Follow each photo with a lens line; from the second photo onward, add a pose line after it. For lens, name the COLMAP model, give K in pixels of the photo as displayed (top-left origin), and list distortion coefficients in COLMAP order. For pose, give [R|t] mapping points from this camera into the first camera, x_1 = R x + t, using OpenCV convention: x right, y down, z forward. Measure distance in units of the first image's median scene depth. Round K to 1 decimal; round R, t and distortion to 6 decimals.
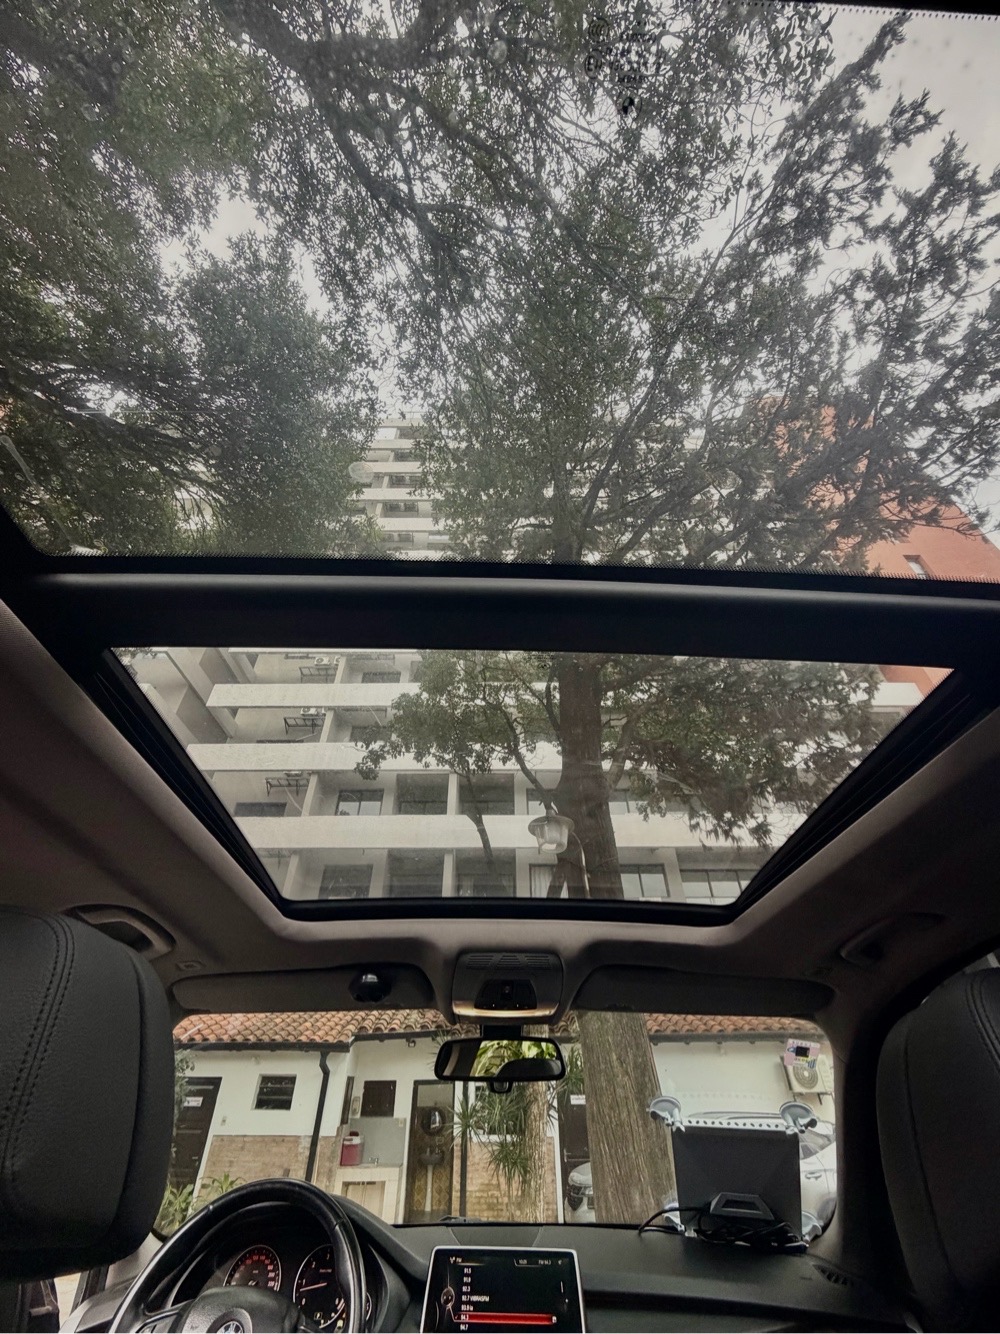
lens RADIAL K [[531.0, 0, 501.0], [0, 531.0, 665.3], [0, 0, 1]] dist [-0.001493, 0.000015]
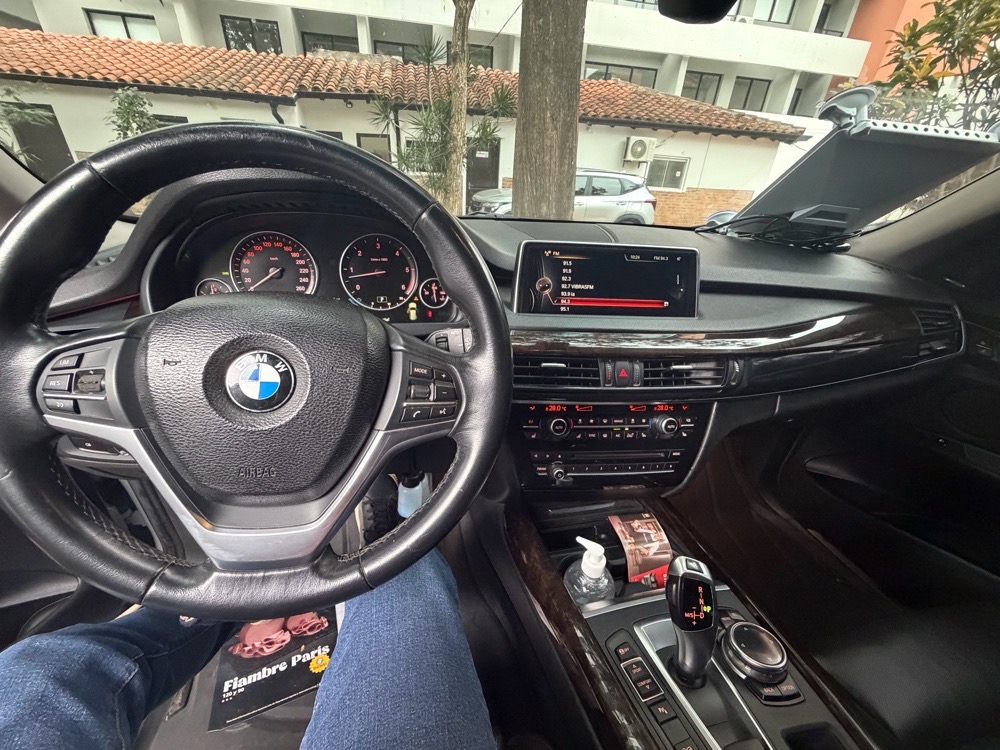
lens RADIAL K [[398.0, 0, 501.5], [0, 398.0, 375.9], [0, 0, 1]] dist [-0.001493, 0.000015]
pose [[0.980368, -0.036341, 0.193799, -0.277494], [-0.166084, 0.377560, 0.910969, 0.676888], [-0.106276, -0.925272, 0.364112, 0.634202]]
